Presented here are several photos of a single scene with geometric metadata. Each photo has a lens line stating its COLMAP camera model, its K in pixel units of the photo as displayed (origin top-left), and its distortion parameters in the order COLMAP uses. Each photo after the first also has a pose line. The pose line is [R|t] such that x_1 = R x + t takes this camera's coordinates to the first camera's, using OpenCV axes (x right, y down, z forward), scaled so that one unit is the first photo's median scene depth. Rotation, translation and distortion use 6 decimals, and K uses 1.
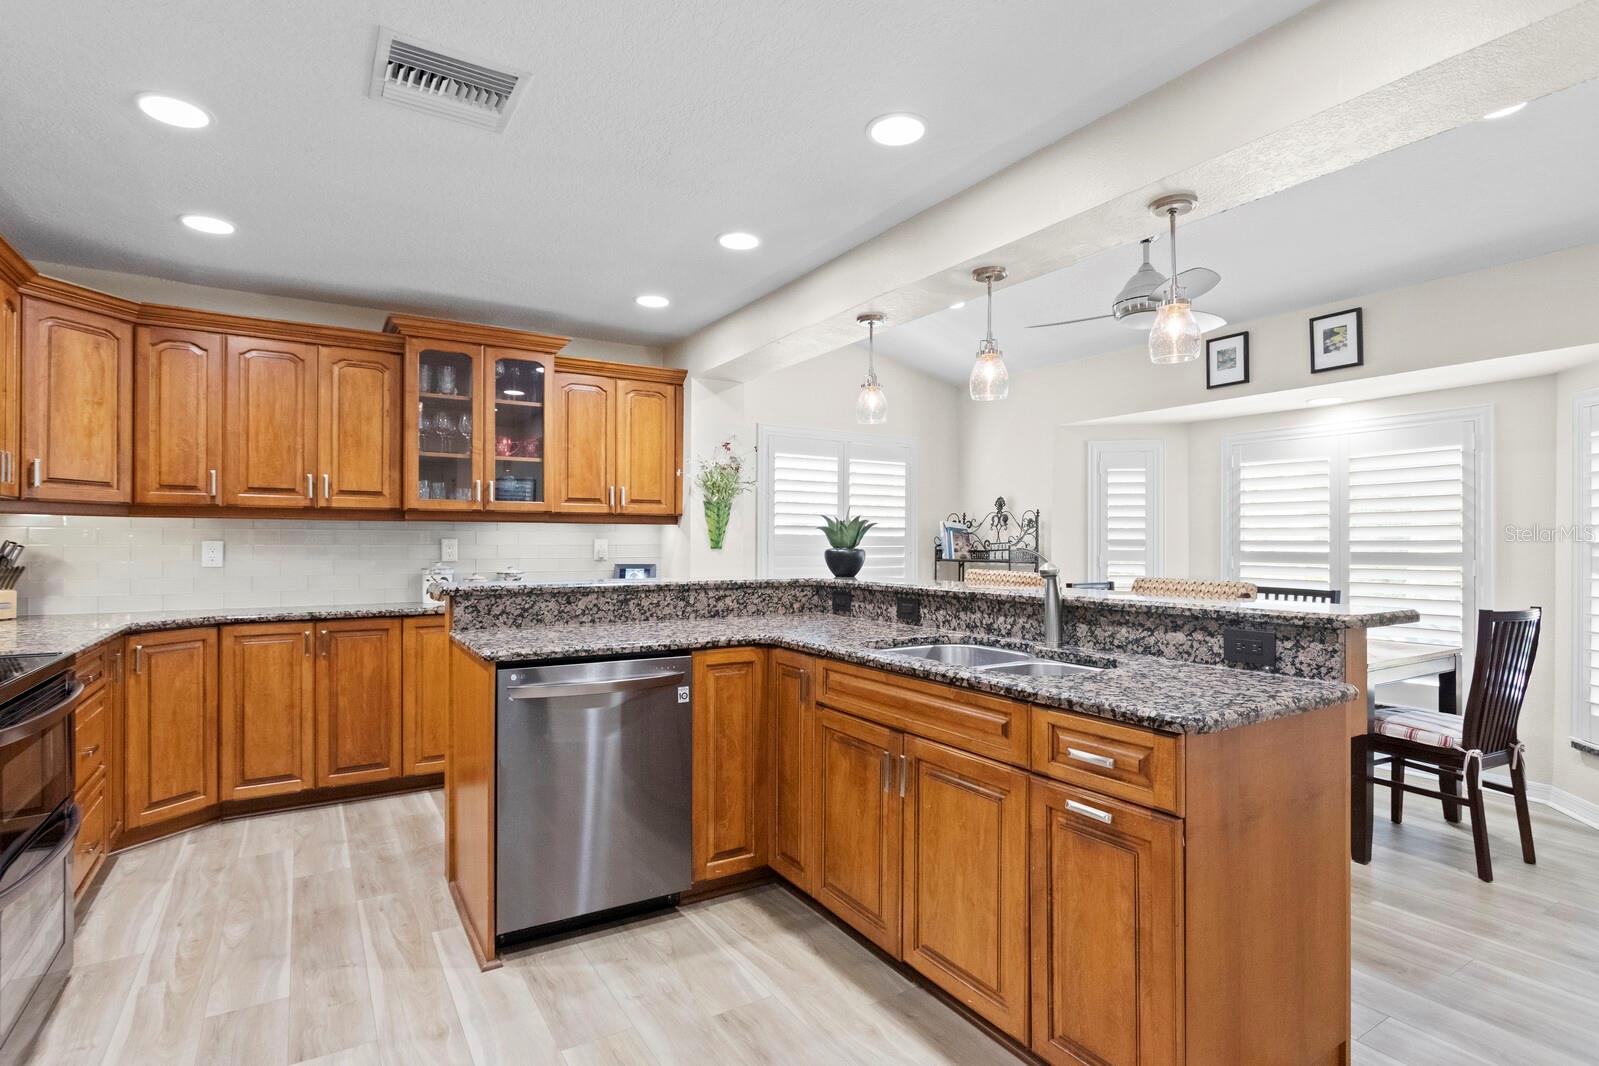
lens RADIAL K [[801.4, 0, 798.3], [0, 801.4, 537.0], [0, 0, 1]] dist [-0.014543, 0.005974]
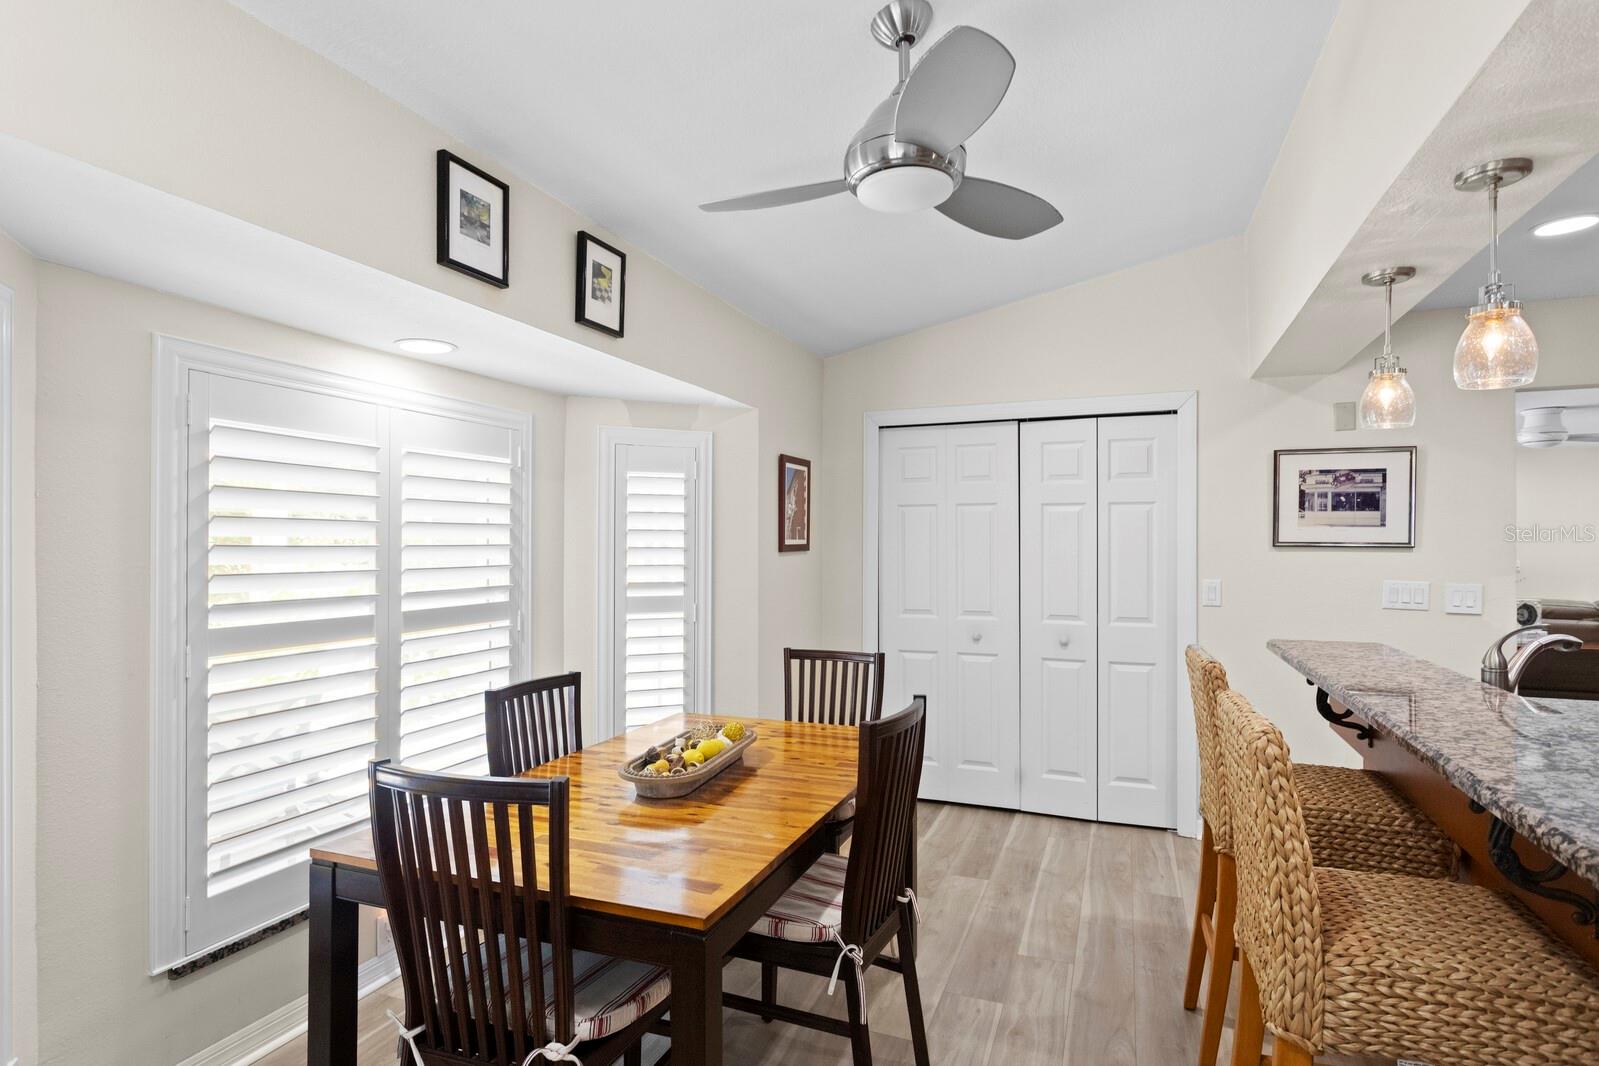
lens RADIAL K [[801.4, 0, 807.7], [0, 801.4, 542.7], [0, 0, 1]] dist [-0.014543, 0.005974]
pose [[-0.592699, 0.002235, 0.805421, 0.046235], [-0.006560, 0.999950, -0.007602, -0.029948], [-0.805398, -0.009789, -0.592654, 1.122907]]
